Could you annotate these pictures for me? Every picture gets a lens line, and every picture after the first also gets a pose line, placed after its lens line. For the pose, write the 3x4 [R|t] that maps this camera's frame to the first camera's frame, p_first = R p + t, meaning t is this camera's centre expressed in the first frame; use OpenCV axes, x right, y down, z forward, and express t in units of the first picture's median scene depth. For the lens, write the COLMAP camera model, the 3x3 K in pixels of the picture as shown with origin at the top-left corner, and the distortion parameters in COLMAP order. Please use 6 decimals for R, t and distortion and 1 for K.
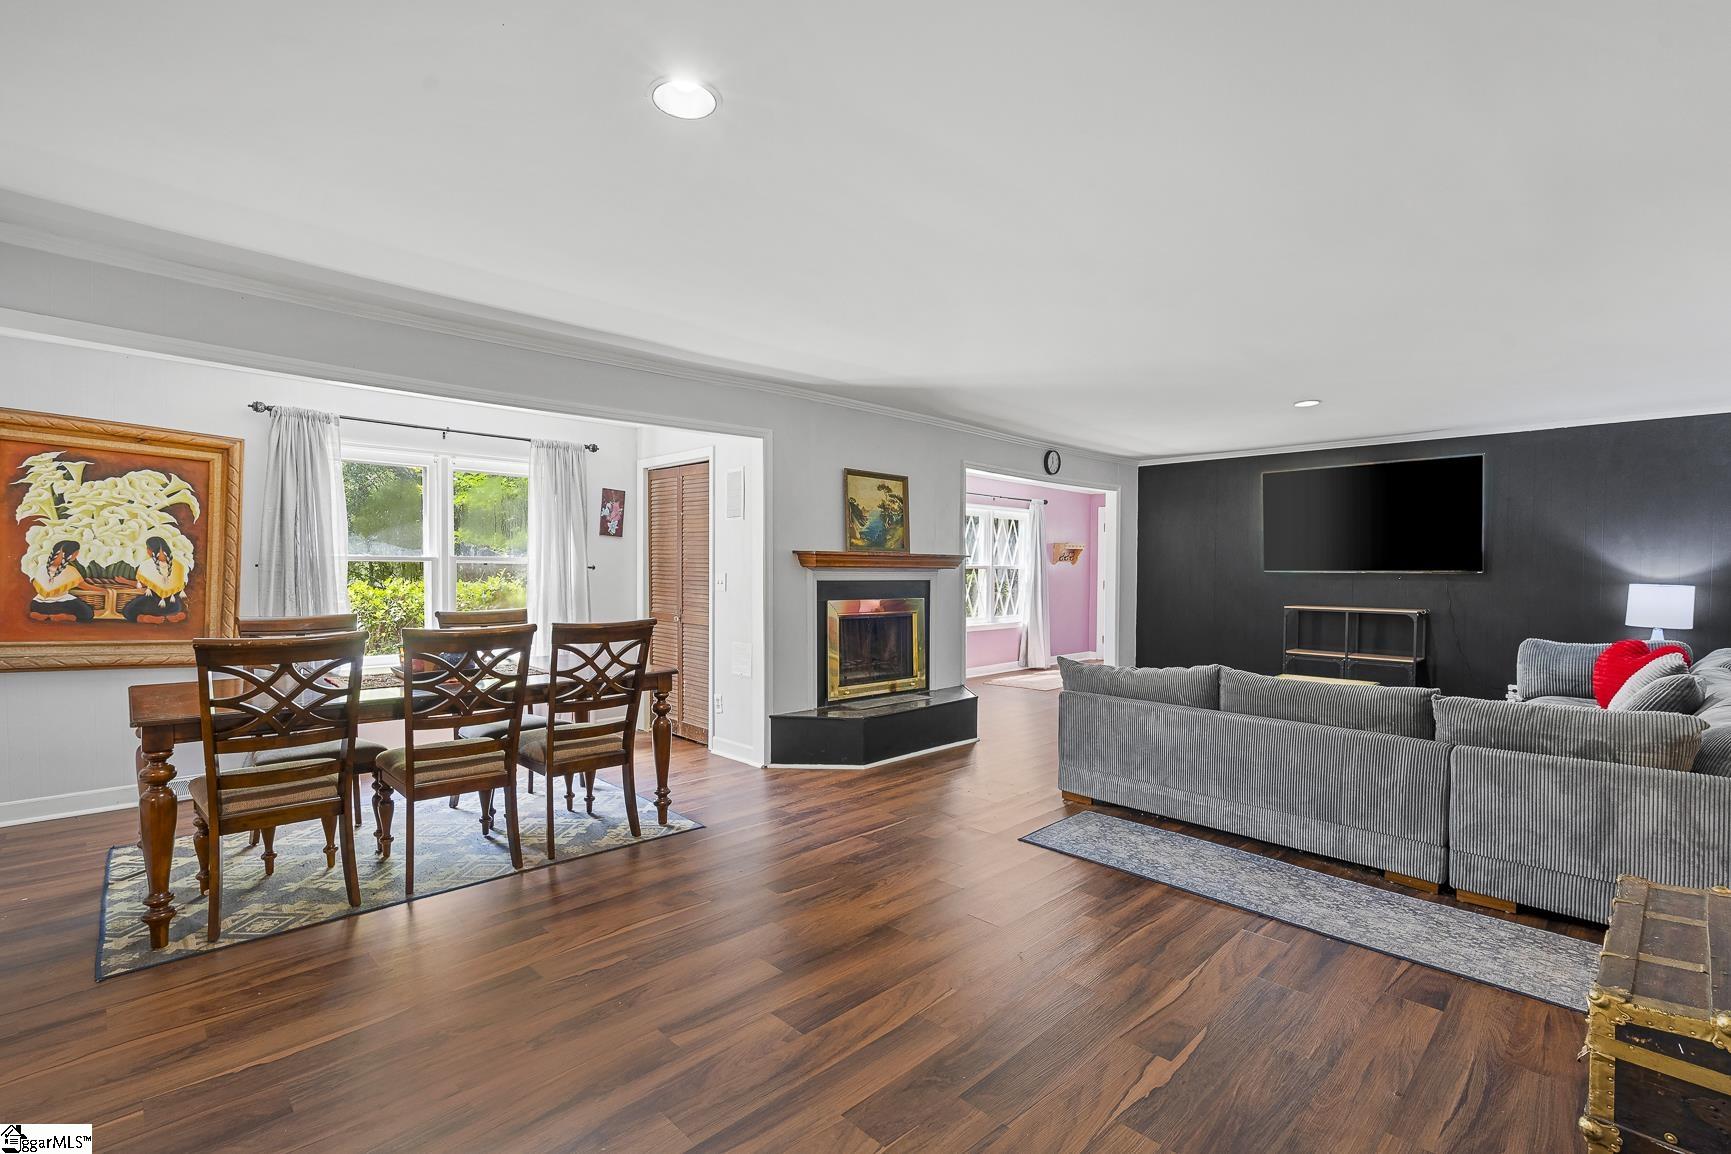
lens RADIAL K [[788.6, 0, 863.0], [0, 788.6, 585.8], [0, 0, 1]] dist [-0.006287, 0.002558]
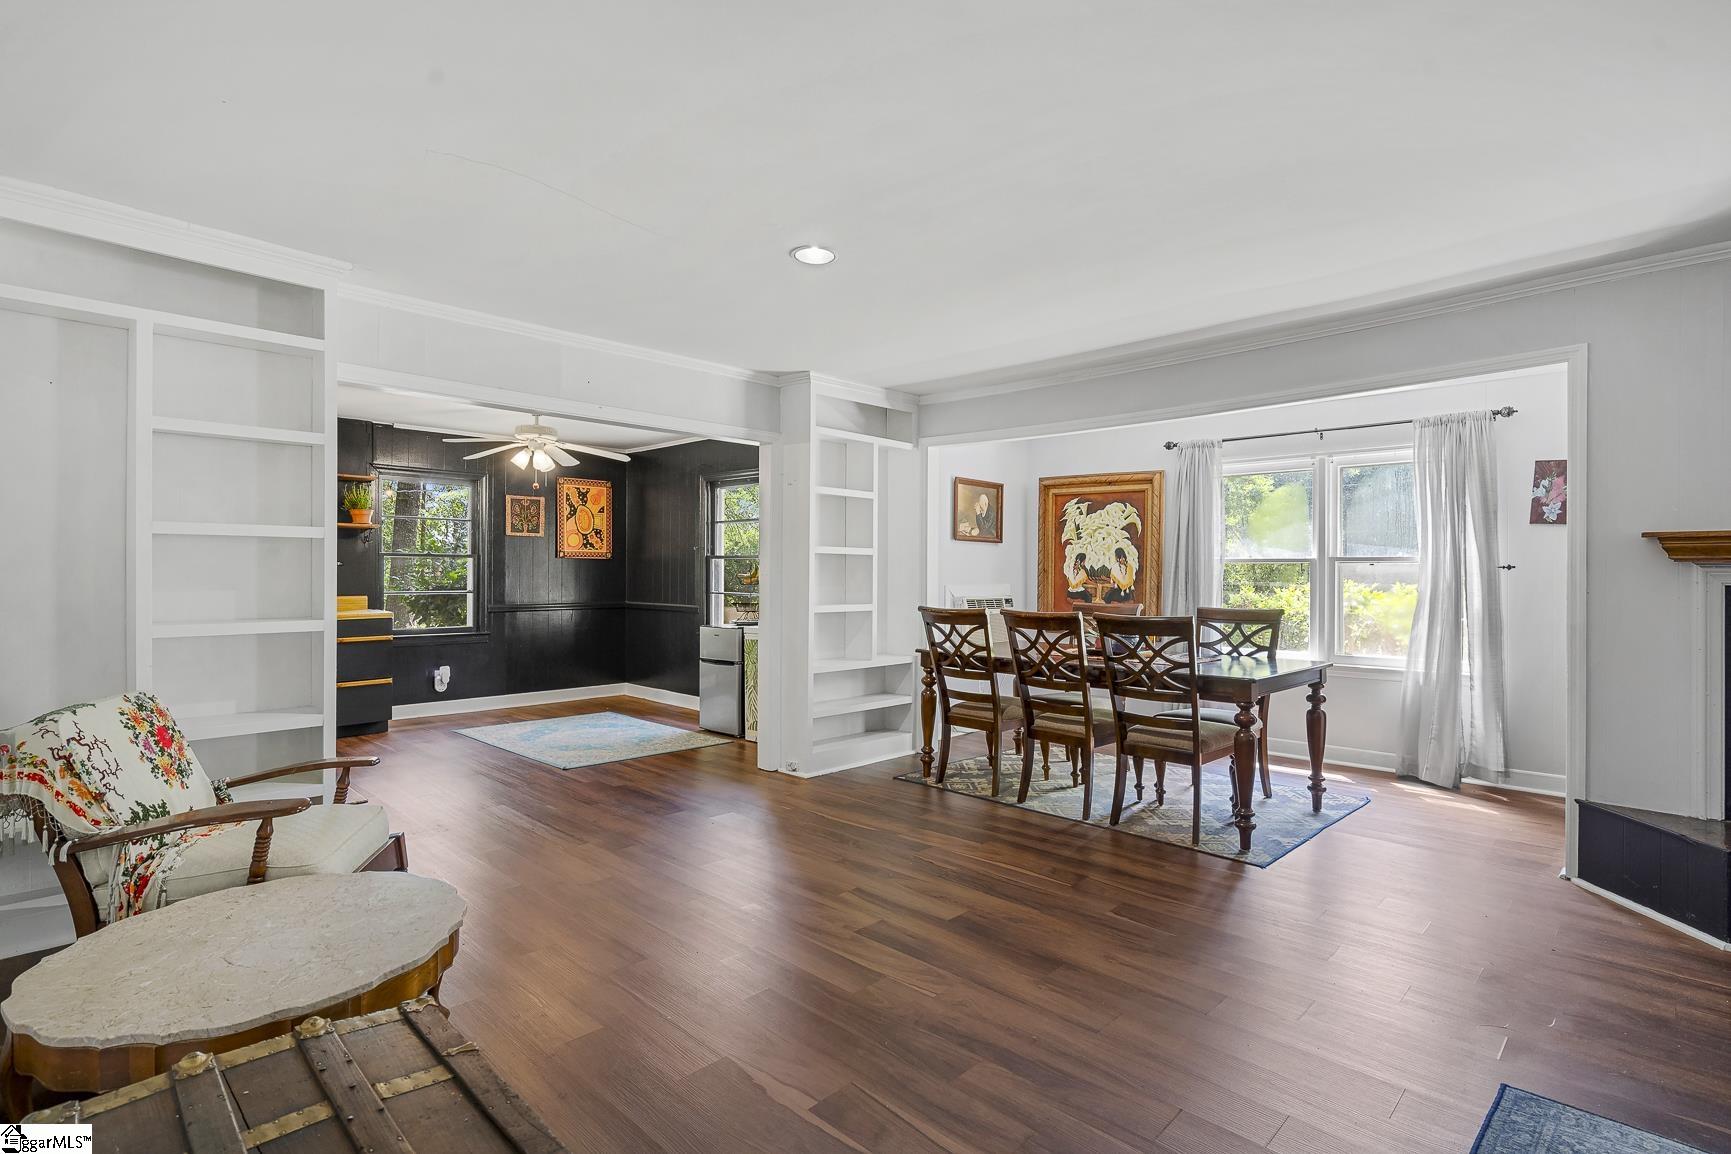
lens RADIAL K [[844.1, 0, 860.5], [0, 844.1, 571.5], [0, 0, 1]] dist [-0.000050, -0.000133]
pose [[0.017308, -0.006006, -0.999832, 0.498345], [-0.024430, 0.999681, -0.006428, 0.001743], [0.999552, 0.024537, 0.017156, 0.381168]]
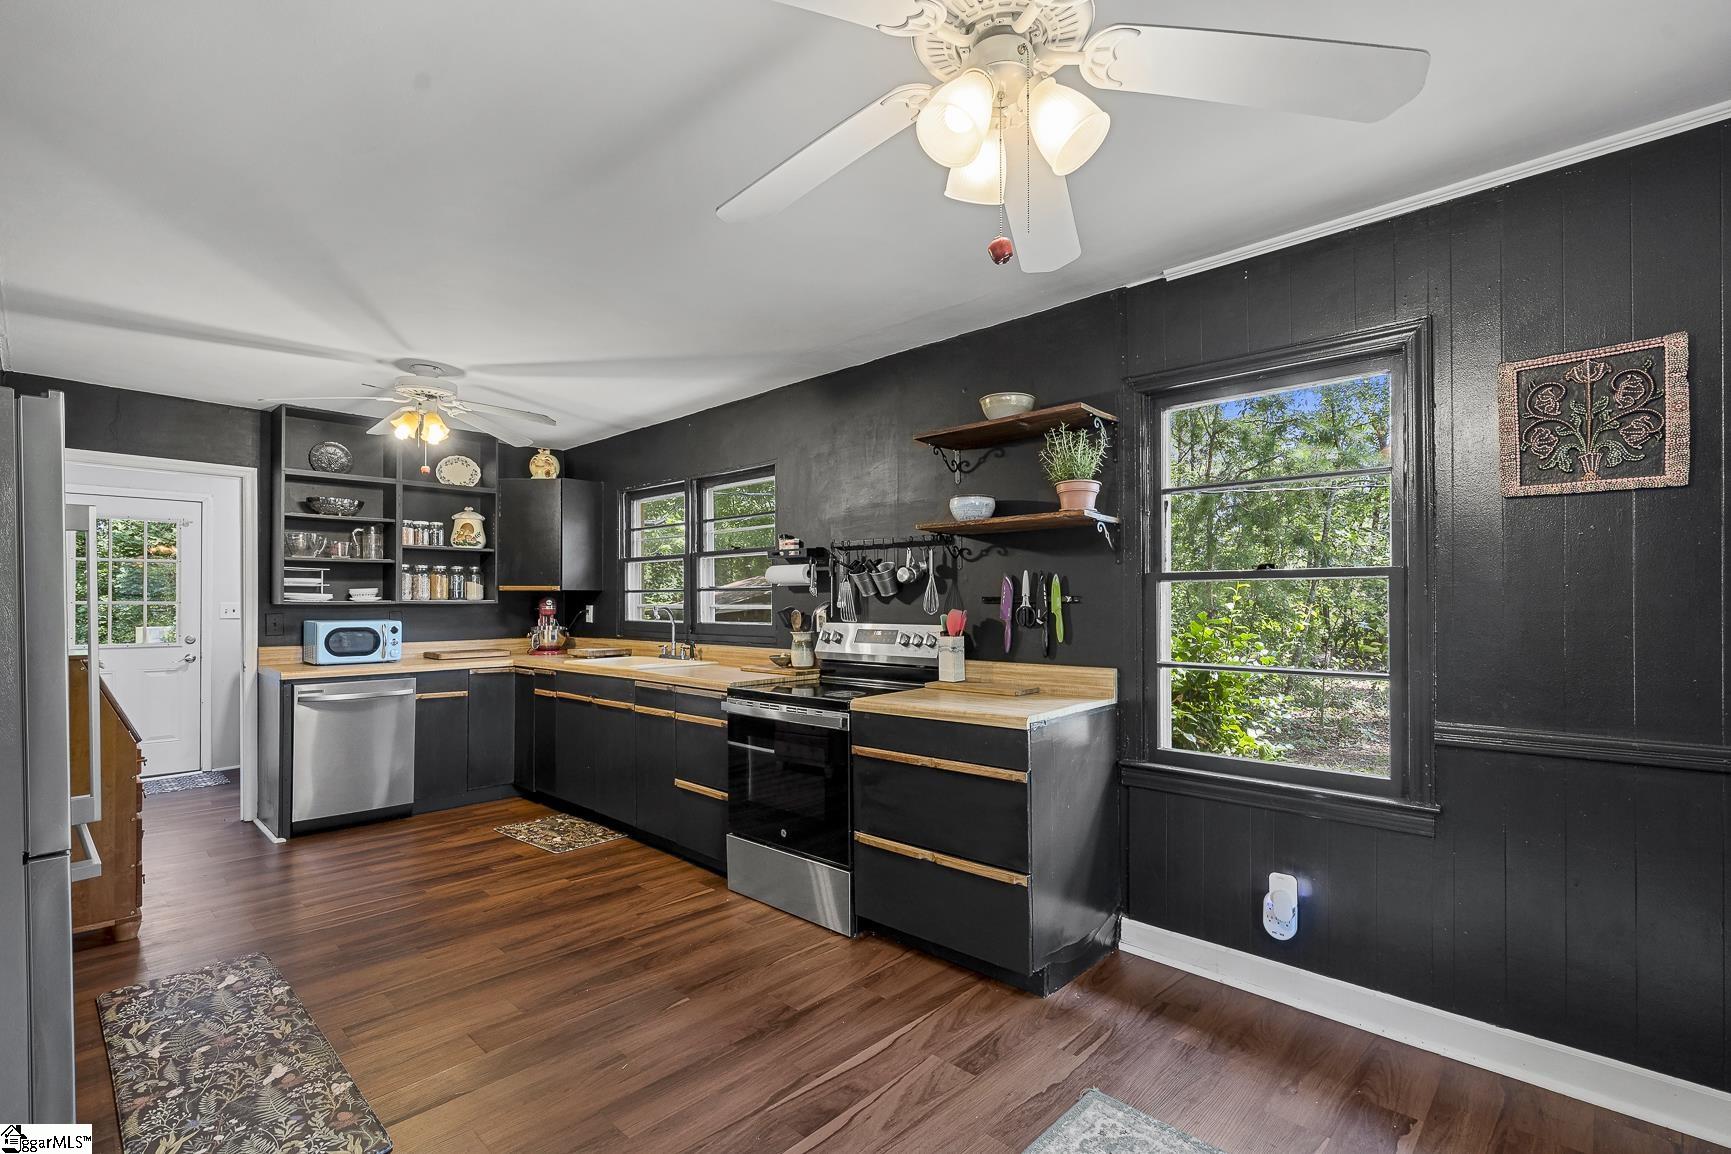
lens RADIAL K [[788.6, 0, 859.4], [0, 788.6, 594.2], [0, 0, 1]] dist [-0.006287, 0.002558]
pose [[-0.999714, -0.001399, -0.023860, -0.579830], [-0.001608, 0.999961, 0.008741, -0.007150], [0.023847, 0.008777, -0.999677, 0.203517]]
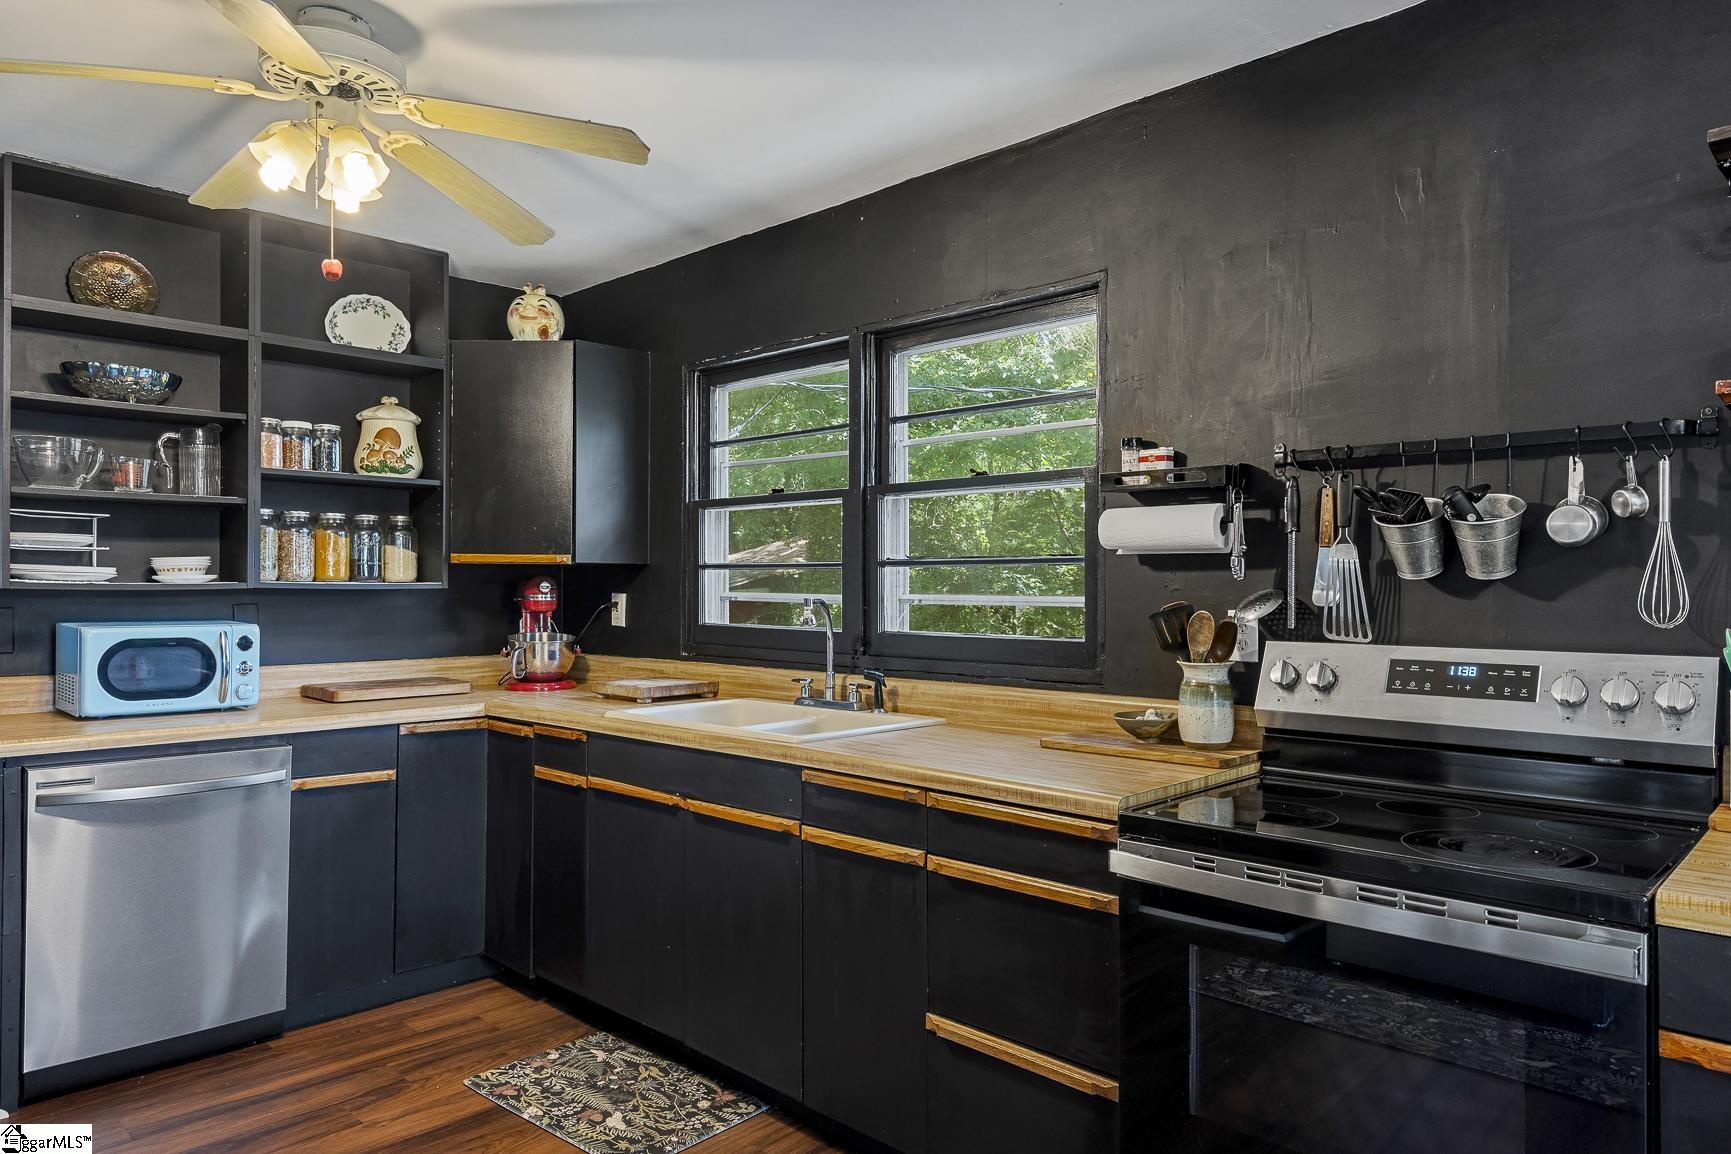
lens RADIAL K [[1106.9, 0, 858.3], [0, 1106.9, 586.2], [0, 0, 1]] dist [0.007192, -0.001935]
pose [[-0.999882, -0.007652, -0.013301, -0.400400], [-0.007896, 0.999799, 0.018409, -0.002602], [0.013158, 0.018512, -0.999742, -0.091932]]
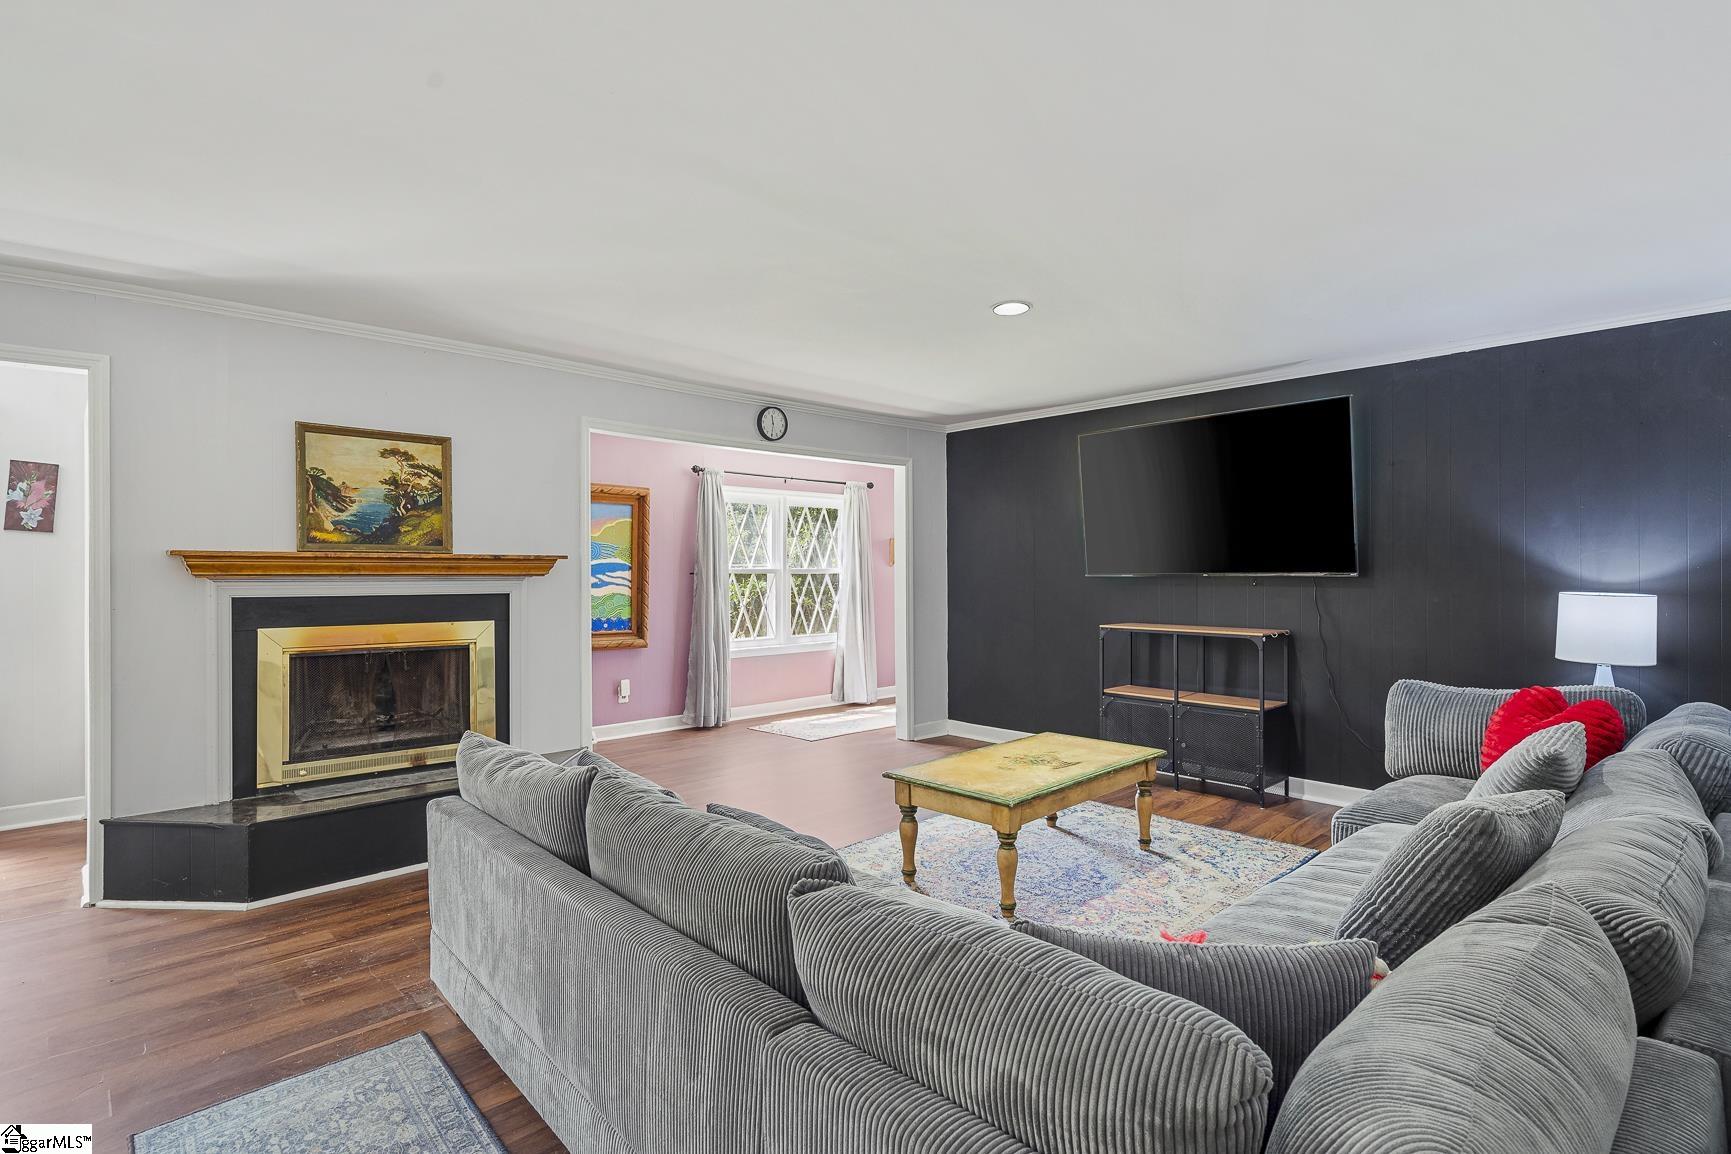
lens RADIAL K [[844.1, 0, 873.4], [0, 844.1, 574.4], [0, 0, 1]] dist [-0.000050, -0.000133]
pose [[0.999799, -0.007954, -0.018394, 0.453259], [0.007626, 0.999812, -0.017828, -0.009013], [0.018532, 0.017684, 0.999672, 0.324632]]
